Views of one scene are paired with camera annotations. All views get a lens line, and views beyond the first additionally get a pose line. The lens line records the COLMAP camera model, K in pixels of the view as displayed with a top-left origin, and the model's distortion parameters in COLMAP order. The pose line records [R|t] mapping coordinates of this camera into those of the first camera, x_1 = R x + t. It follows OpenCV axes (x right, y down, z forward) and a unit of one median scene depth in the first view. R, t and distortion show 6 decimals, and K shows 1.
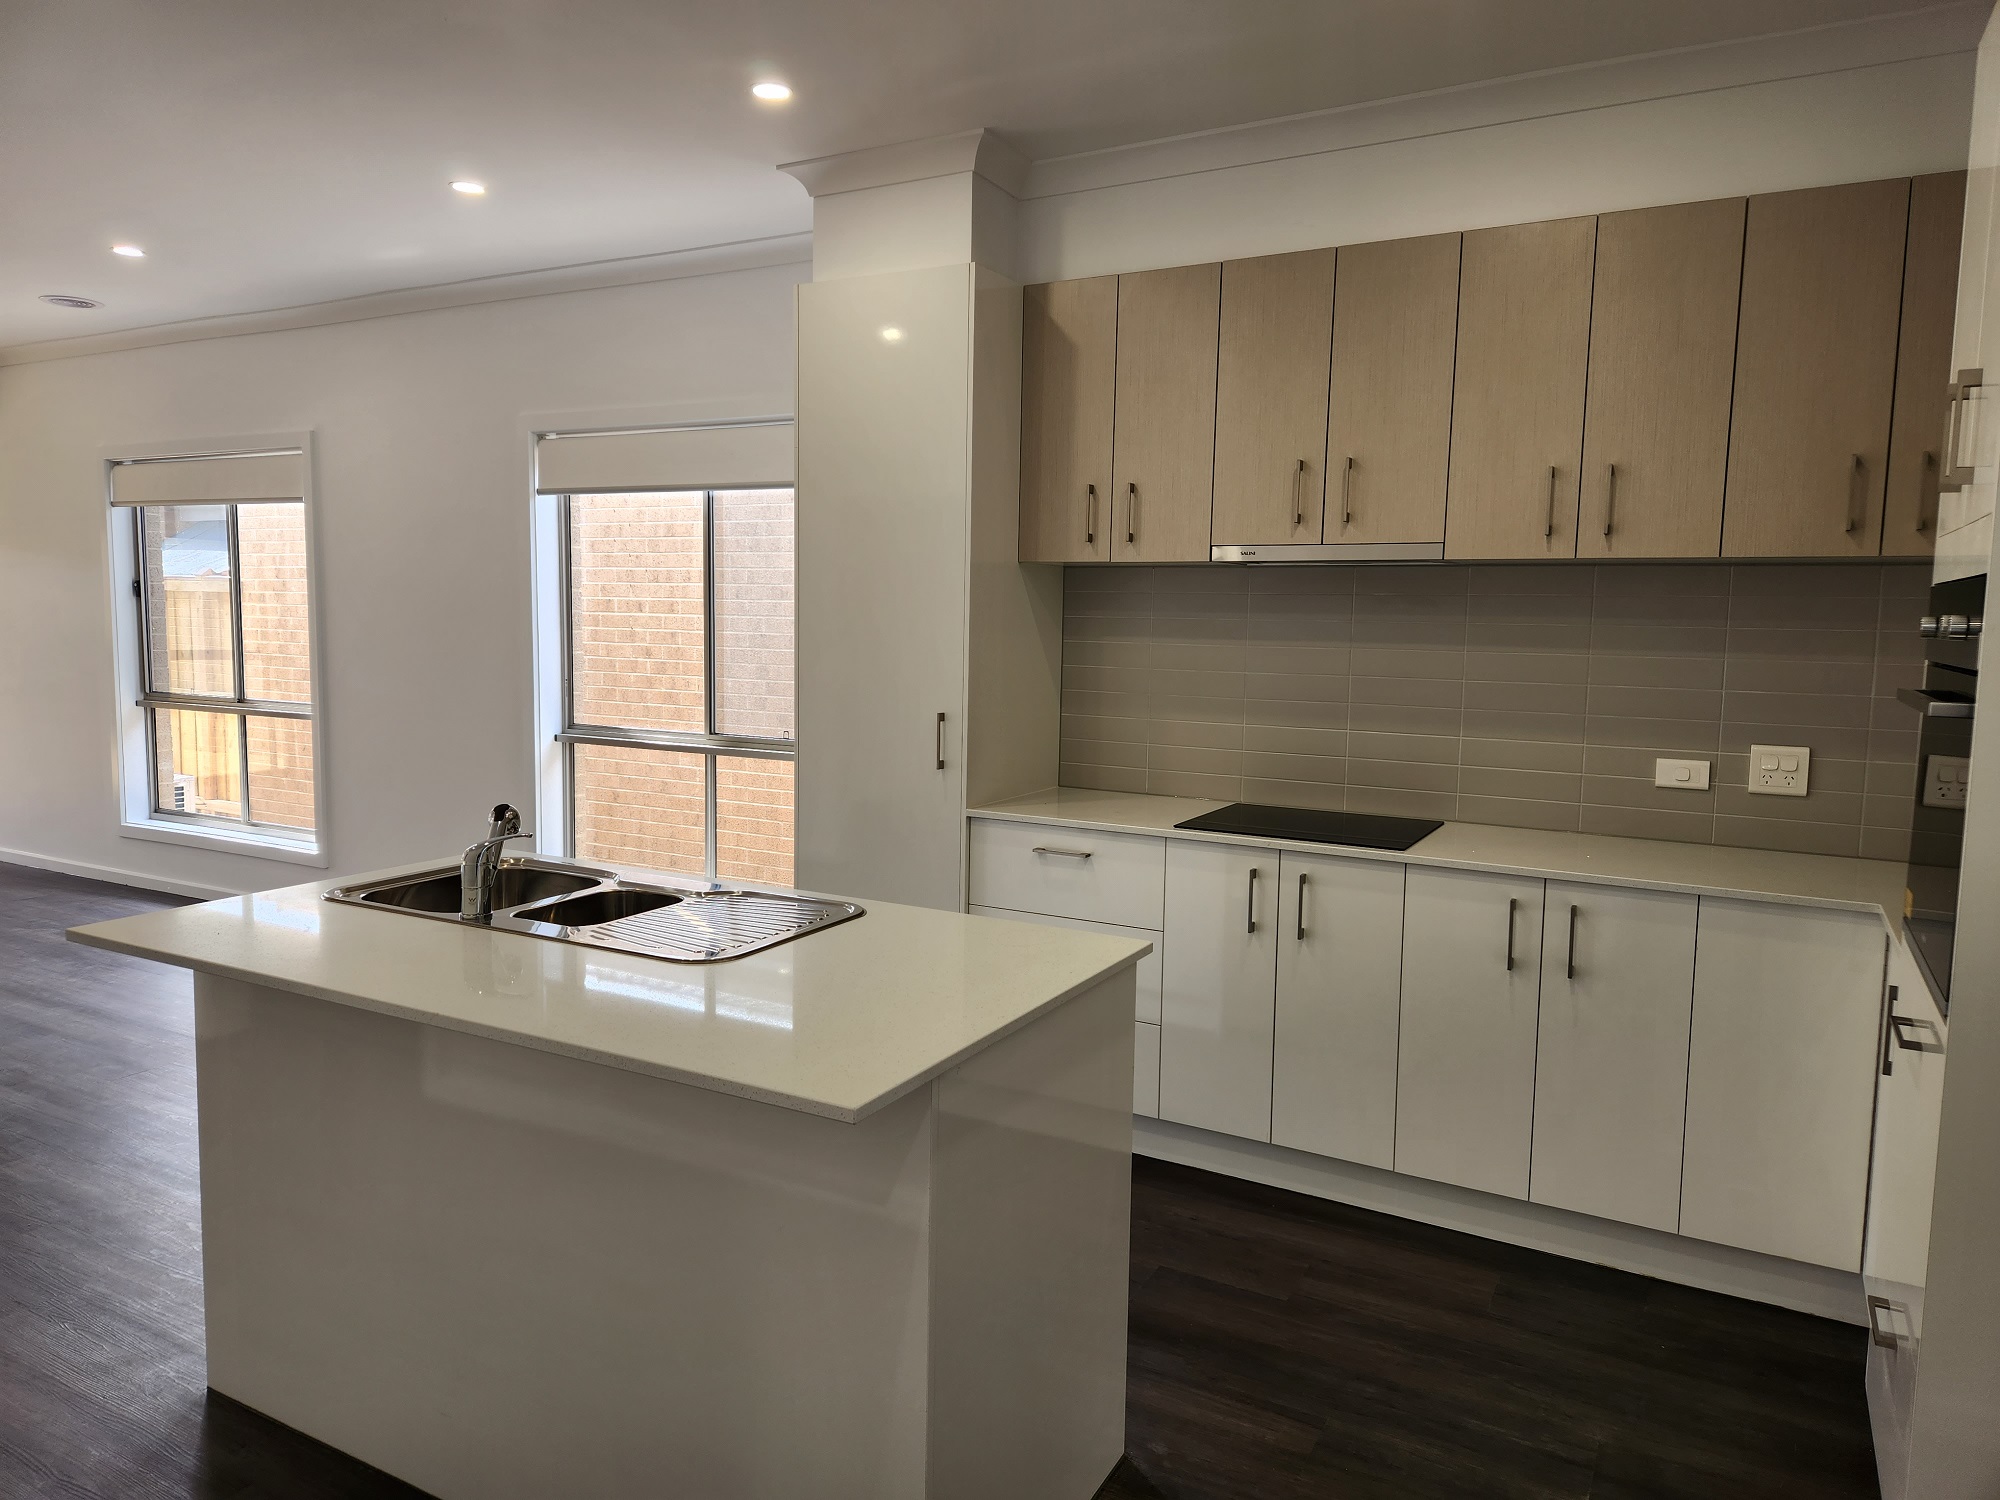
lens RADIAL K [[1346.2, 0, 1005.5], [0, 1346.2, 731.0], [0, 0, 1]] dist [0.065392, -0.003195]
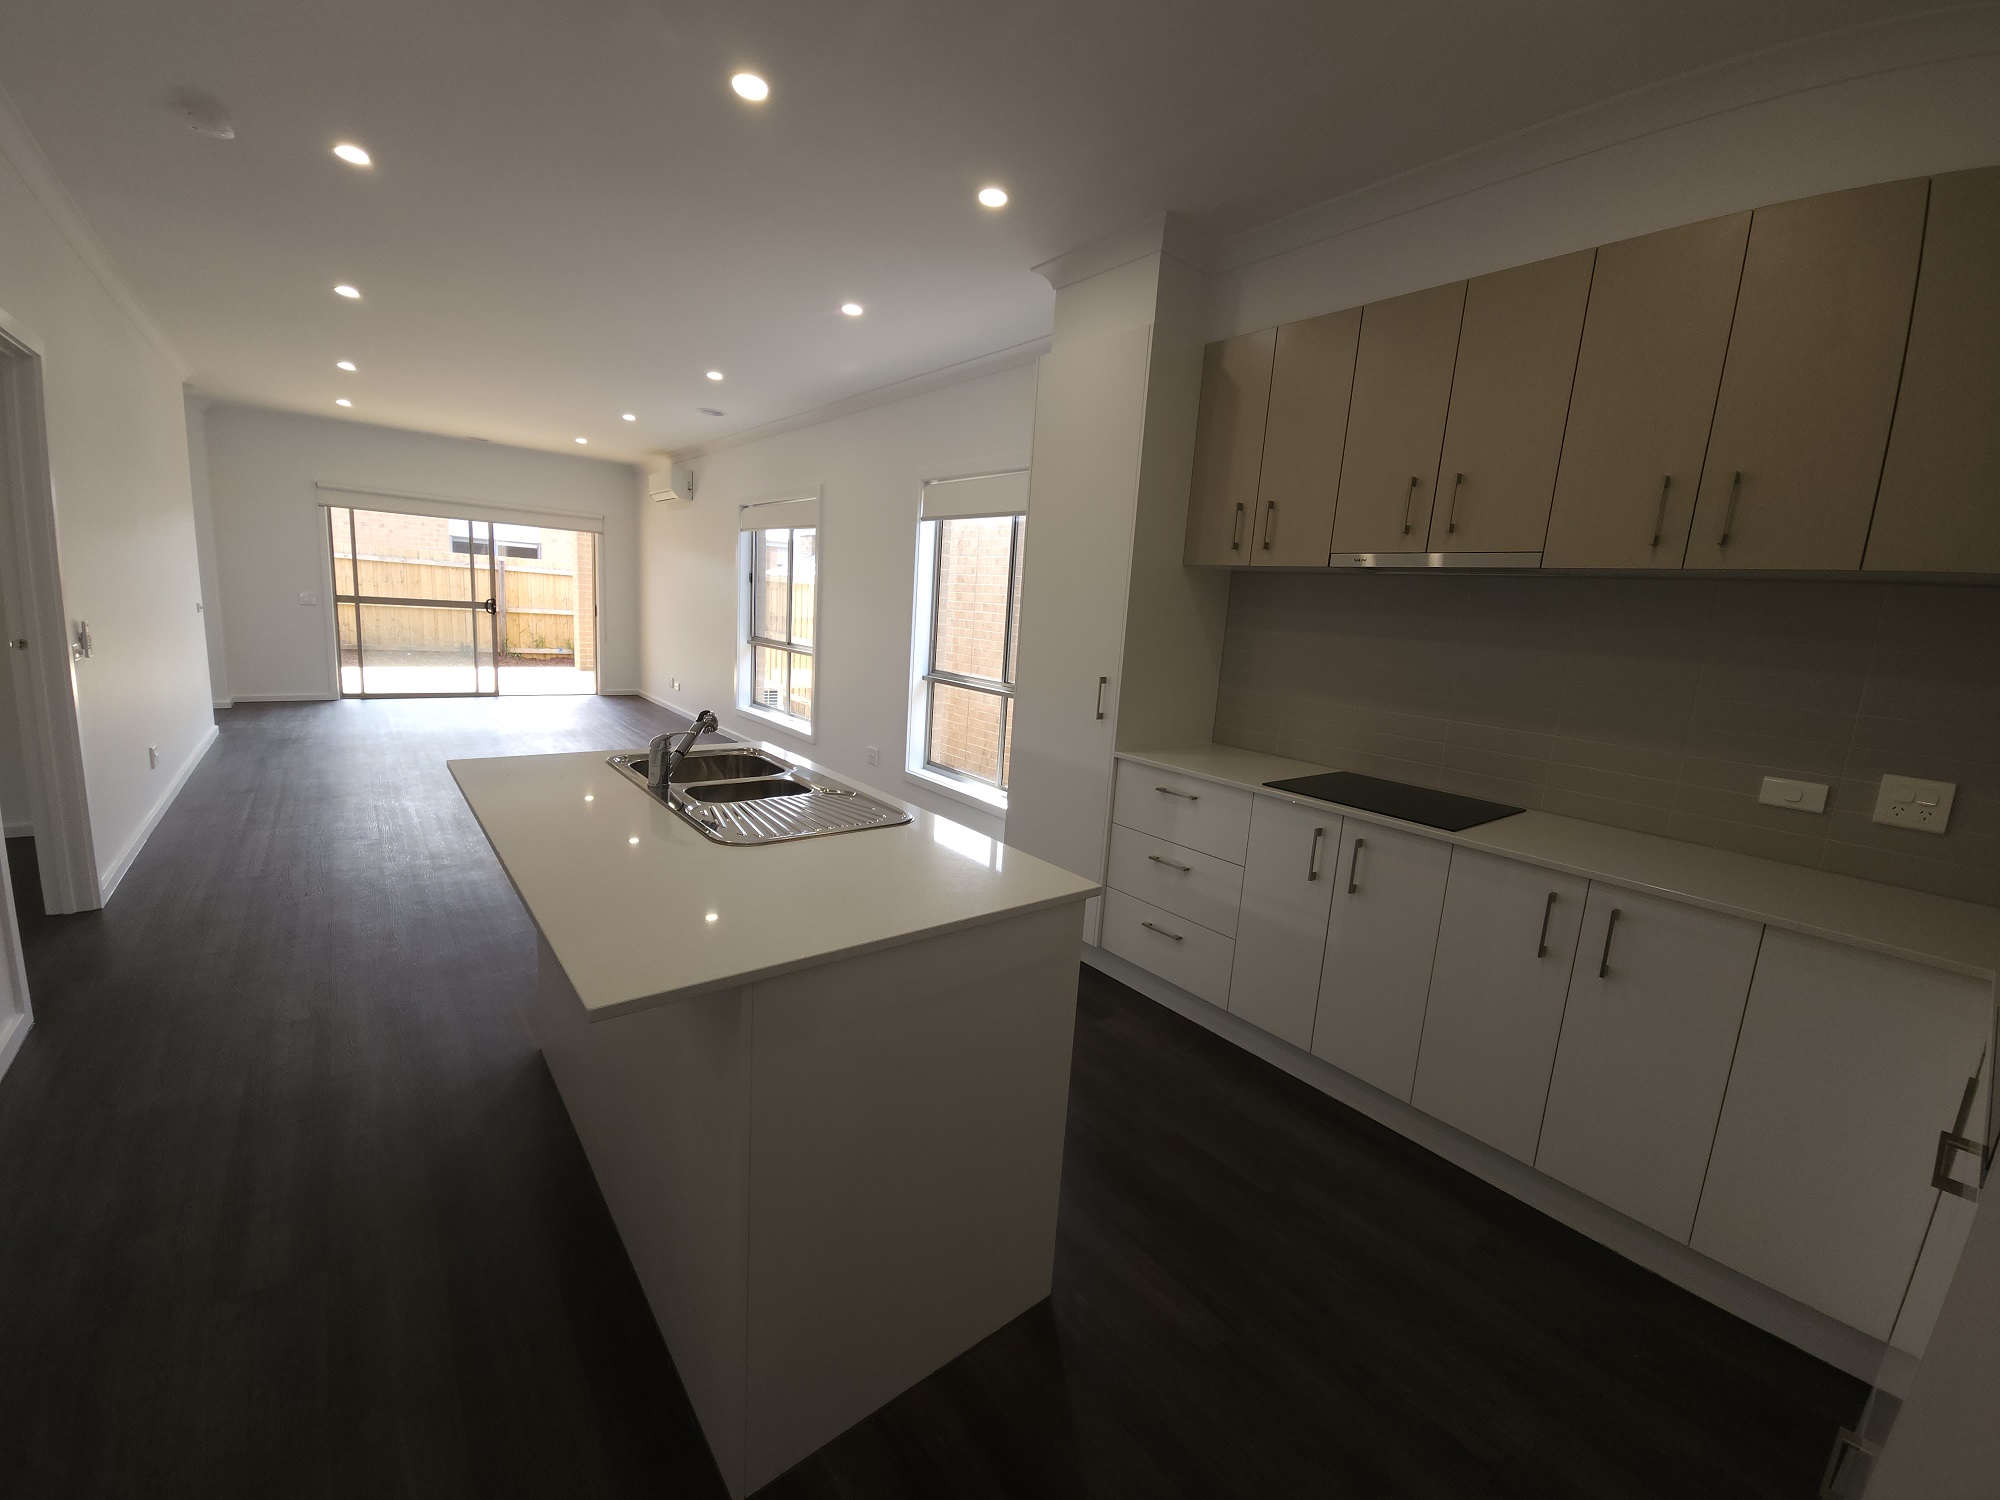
lens RADIAL K [[836.9, 0, 996.9], [0, 836.9, 736.5], [0, 0, 1]] dist [0.013754, -0.000638]
pose [[0.924363, 0.103923, -0.367087, 0.170390], [-0.083595, 0.993975, 0.070898, -0.005063], [0.372243, -0.034849, 0.927481, 0.203970]]
